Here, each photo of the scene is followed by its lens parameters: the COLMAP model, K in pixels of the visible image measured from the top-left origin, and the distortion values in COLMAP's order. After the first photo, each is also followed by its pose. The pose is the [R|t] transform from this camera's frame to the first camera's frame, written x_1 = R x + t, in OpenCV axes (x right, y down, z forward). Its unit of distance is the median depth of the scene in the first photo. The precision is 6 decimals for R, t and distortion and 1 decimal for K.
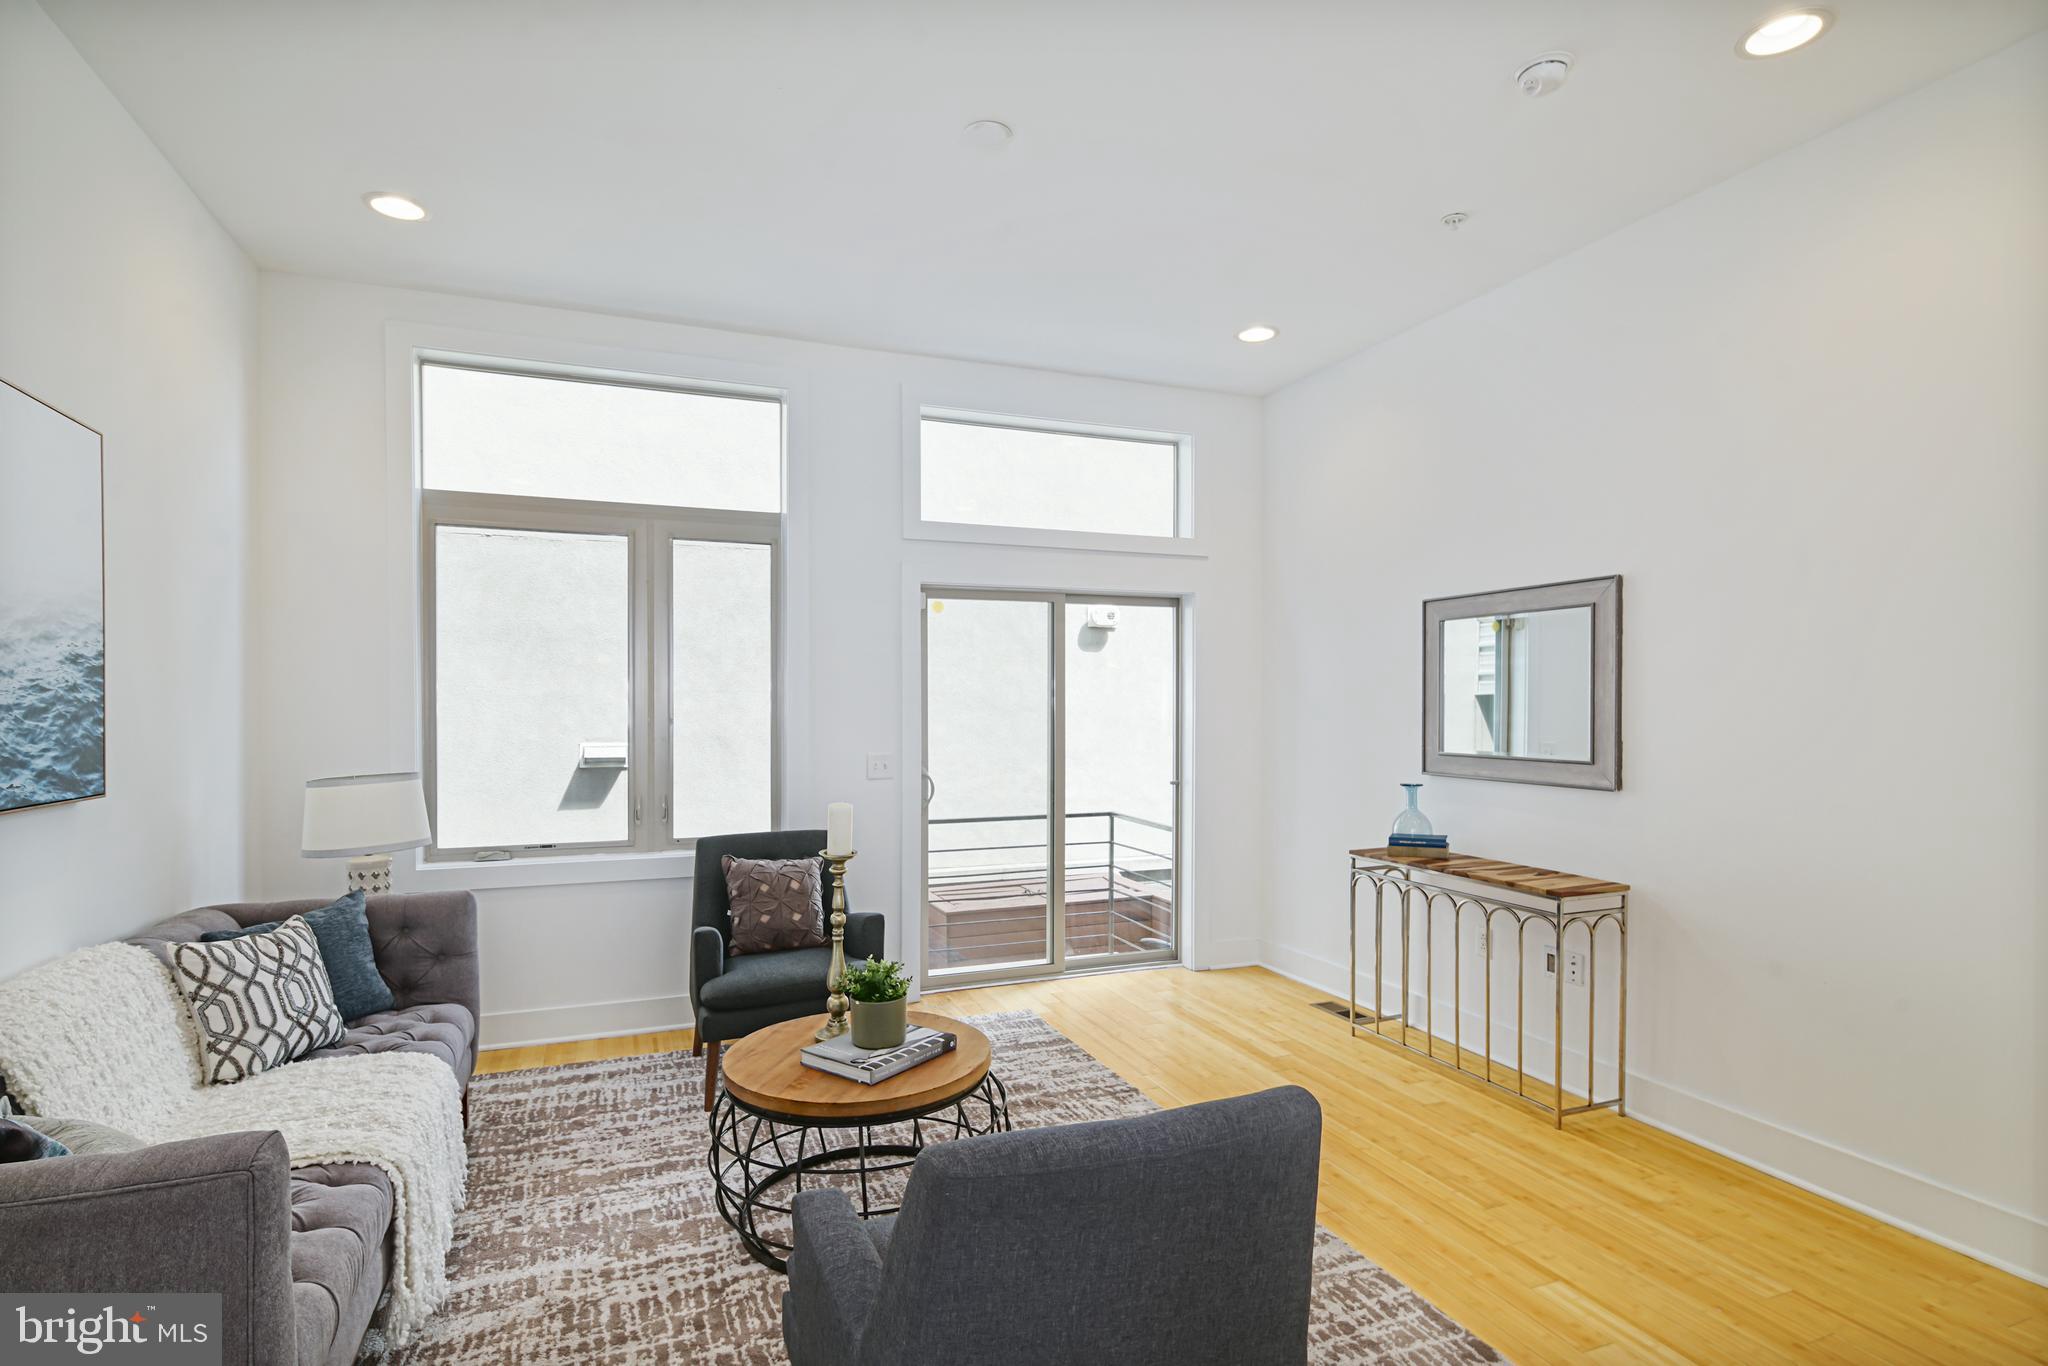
lens RADIAL K [[1005.3, 0, 1023.0], [0, 1005.3, 716.9], [0, 0, 1]] dist [0.003650, -0.005036]
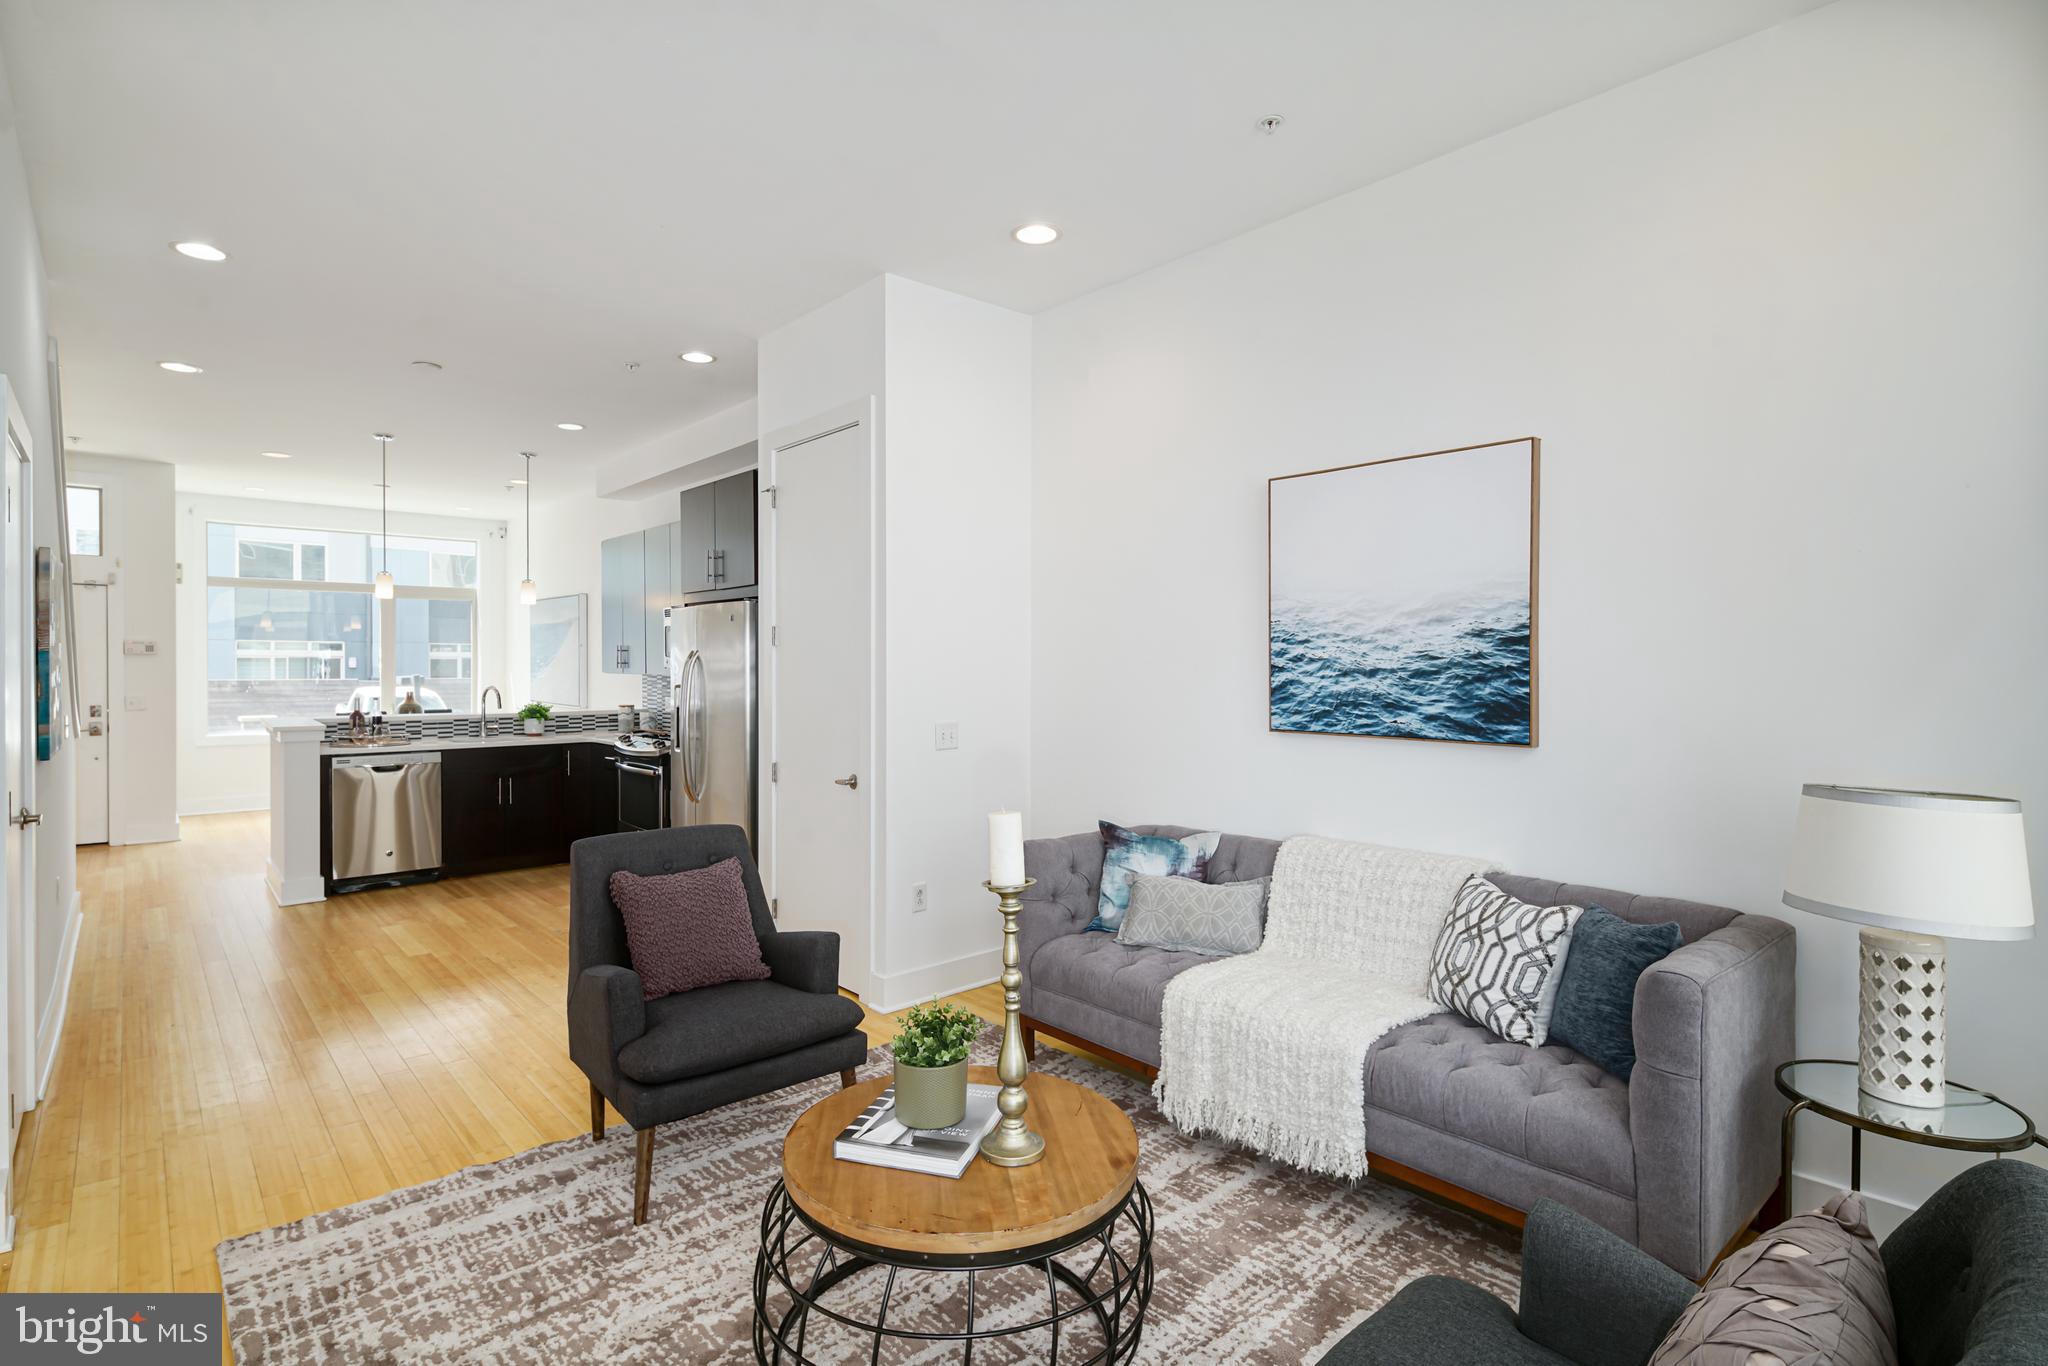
lens RADIAL K [[1005.3, 0, 1037.2], [0, 1005.3, 676.8], [0, 0, 1]] dist [0.003650, -0.005036]
pose [[-0.938416, 0.006071, -0.345454, 0.020762], [-0.001954, 0.999736, 0.022876, -0.018250], [0.345502, 0.022142, -0.938157, 1.215697]]
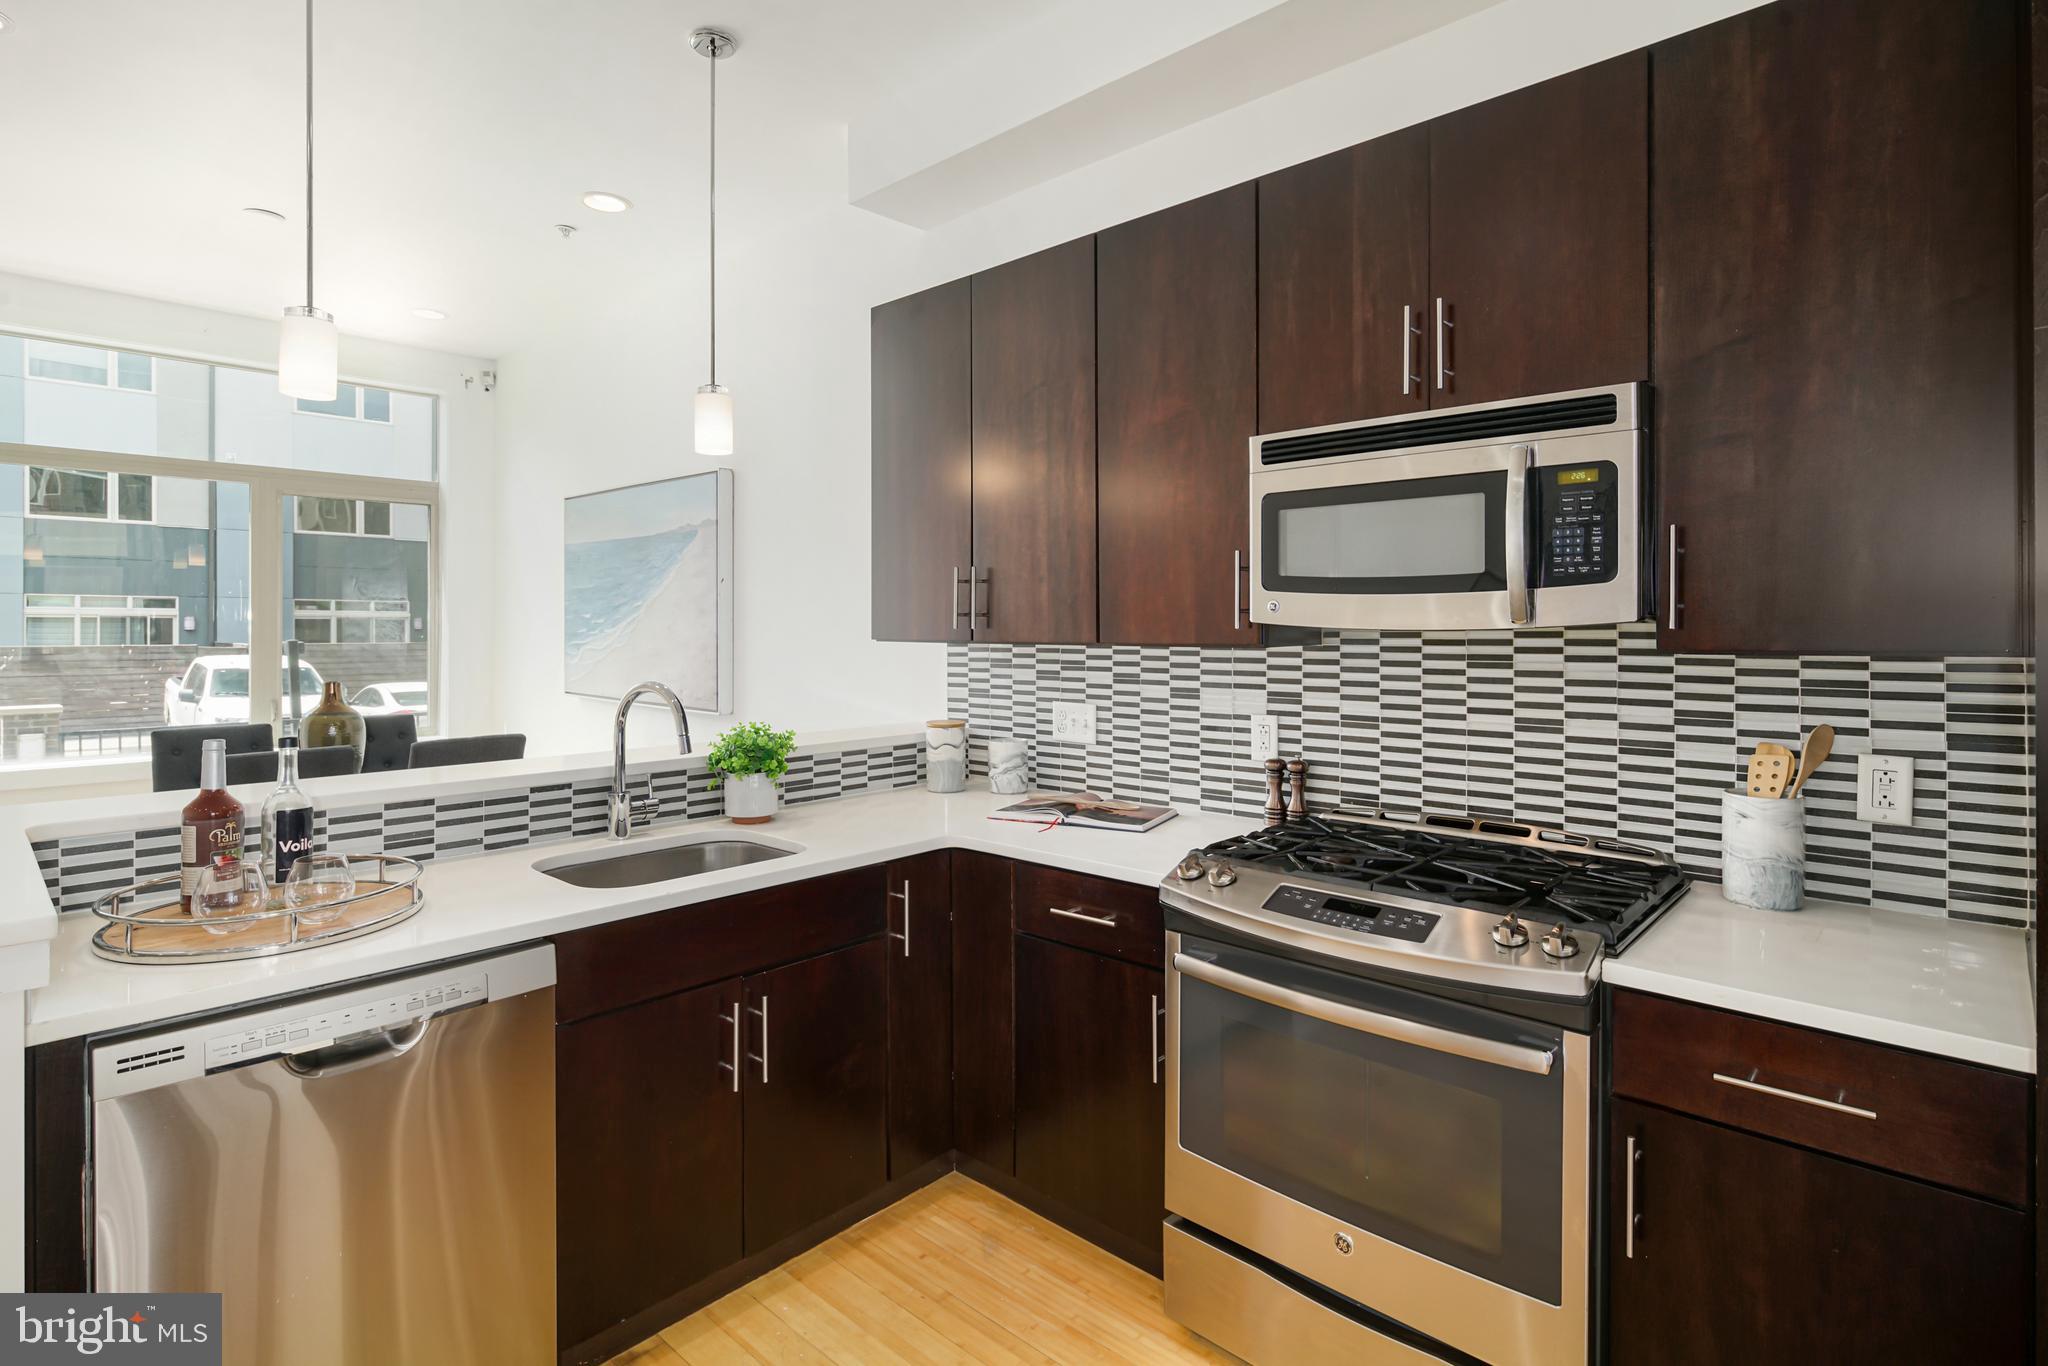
lens RADIAL K [[1005.3, 0, 1030.8], [0, 1005.3, 631.6], [0, 0, 1]] dist [0.003650, -0.005036]
pose [[-0.899472, 0.004697, -0.436954, 0.378526], [-0.002392, 0.999874, 0.015671, 0.002717], [0.436973, 0.015141, -0.899347, -0.208491]]
